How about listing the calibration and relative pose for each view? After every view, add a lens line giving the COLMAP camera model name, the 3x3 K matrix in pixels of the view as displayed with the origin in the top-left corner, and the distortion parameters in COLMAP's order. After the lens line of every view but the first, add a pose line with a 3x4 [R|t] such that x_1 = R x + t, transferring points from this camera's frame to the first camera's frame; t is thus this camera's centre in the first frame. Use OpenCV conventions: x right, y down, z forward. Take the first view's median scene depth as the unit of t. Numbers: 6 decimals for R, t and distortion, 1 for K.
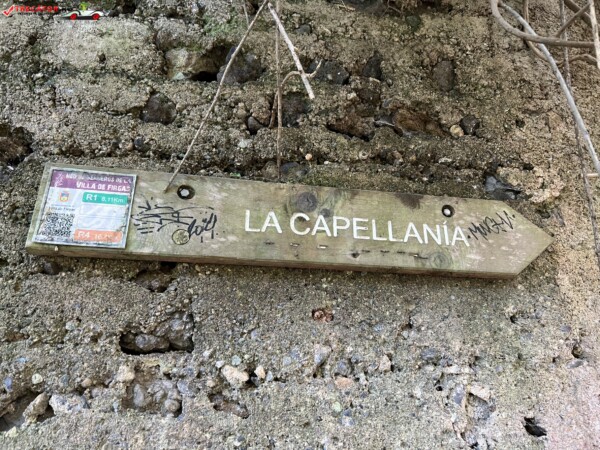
lens RADIAL K [[449.2, 0, 300.0], [0, 449.2, 225.0], [0, 0, 1]] dist [0.068429, -0.088850]
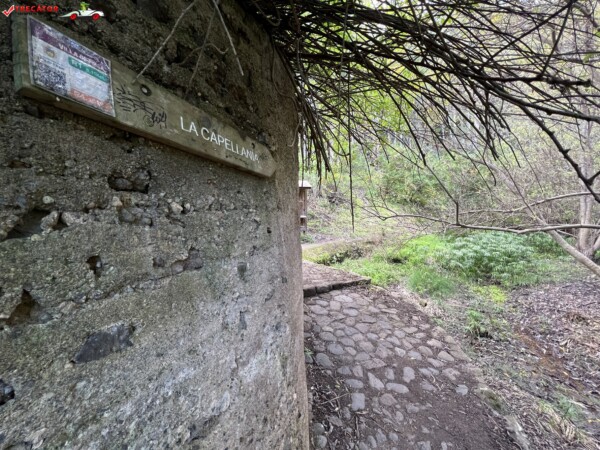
lens RADIAL K [[242.6, 0, 302.2], [0, 242.6, 224.7], [0, 0, 1]] dist [0.000115, 0.000116]
pose [[0.558140, -0.011553, 0.829666, -0.667575], [-0.220804, 0.961781, 0.161933, 0.118553], [-0.799828, -0.273575, 0.534258, 0.021824]]
